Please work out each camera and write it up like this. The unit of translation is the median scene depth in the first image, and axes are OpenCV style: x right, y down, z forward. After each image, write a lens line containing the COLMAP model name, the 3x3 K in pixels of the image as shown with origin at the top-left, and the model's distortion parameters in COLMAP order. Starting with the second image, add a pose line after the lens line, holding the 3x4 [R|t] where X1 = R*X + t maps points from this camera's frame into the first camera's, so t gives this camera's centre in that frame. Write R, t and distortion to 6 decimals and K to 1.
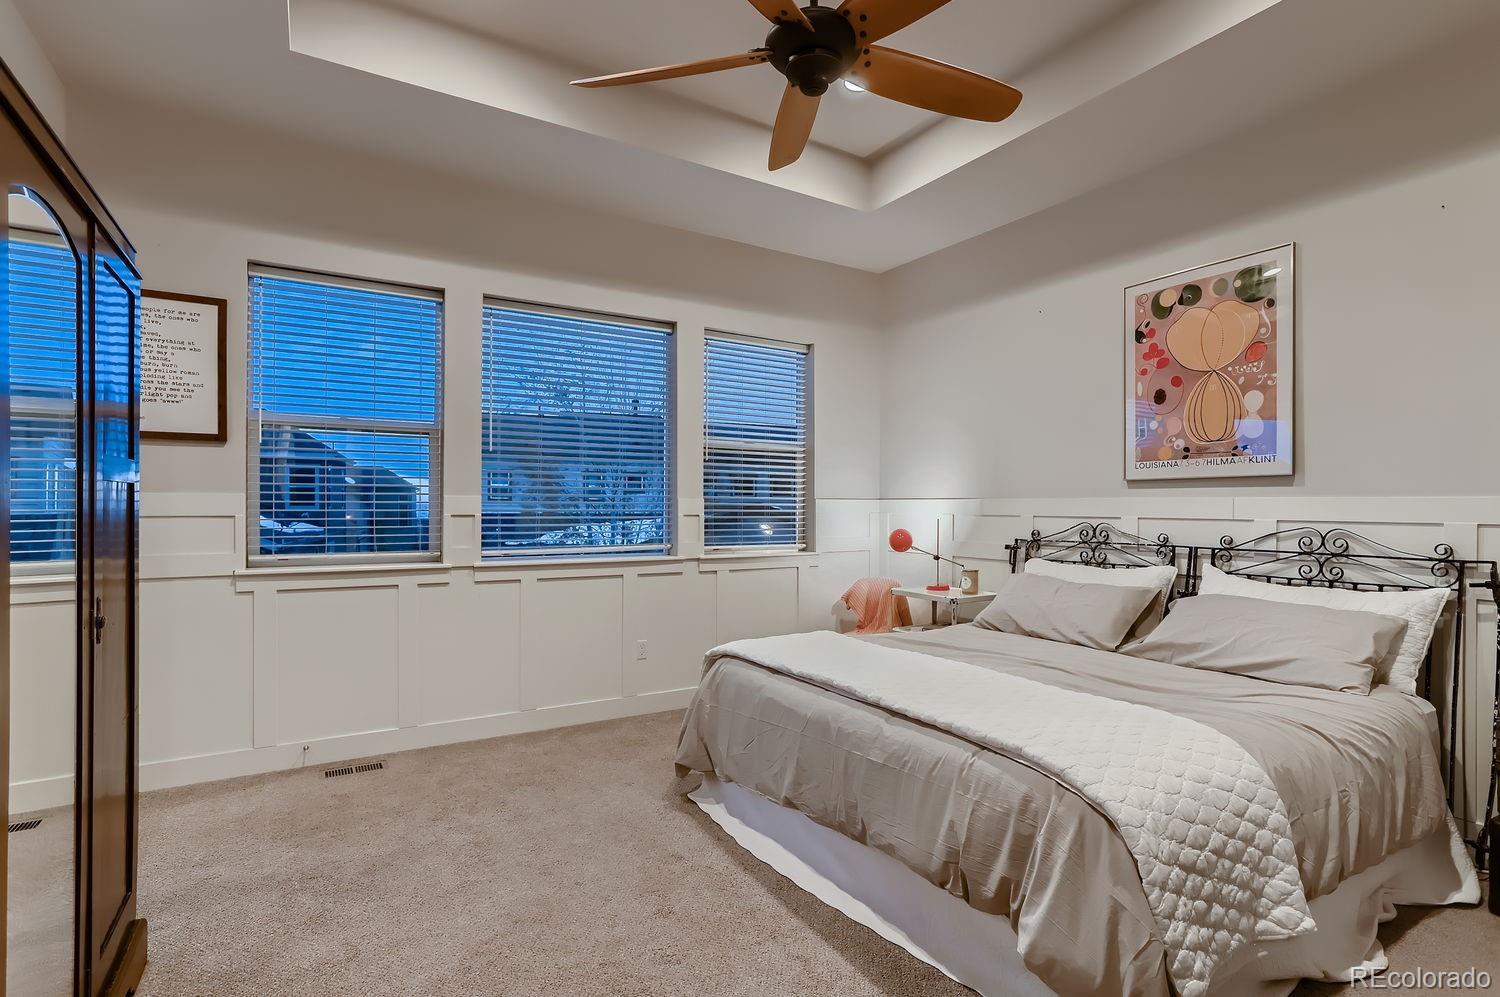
lens RADIAL K [[723.1, 0, 759.9], [0, 723.1, 505.8], [0, 0, 1]] dist [-0.014385, 0.009213]
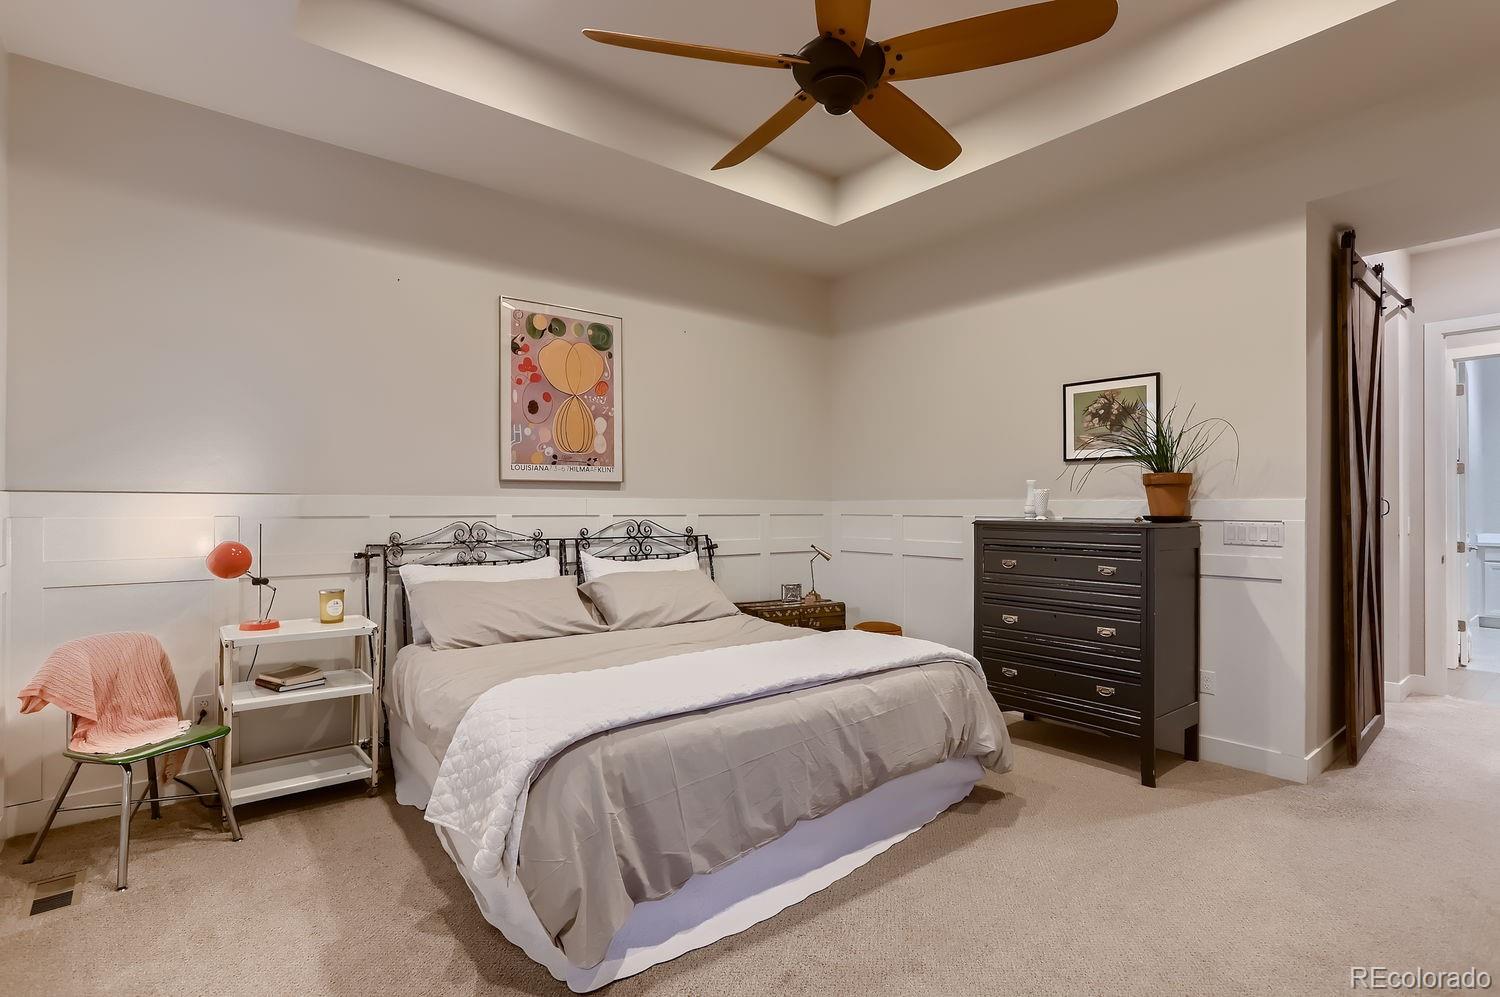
lens RADIAL K [[723.1, 0, 759.0], [0, 723.1, 496.3], [0, 0, 1]] dist [-0.014385, 0.009213]
pose [[-0.120774, 0.007547, 0.992651, -0.622511], [-0.003610, 0.999961, -0.008042, -0.005083], [-0.992673, -0.004555, -0.120742, 0.811557]]
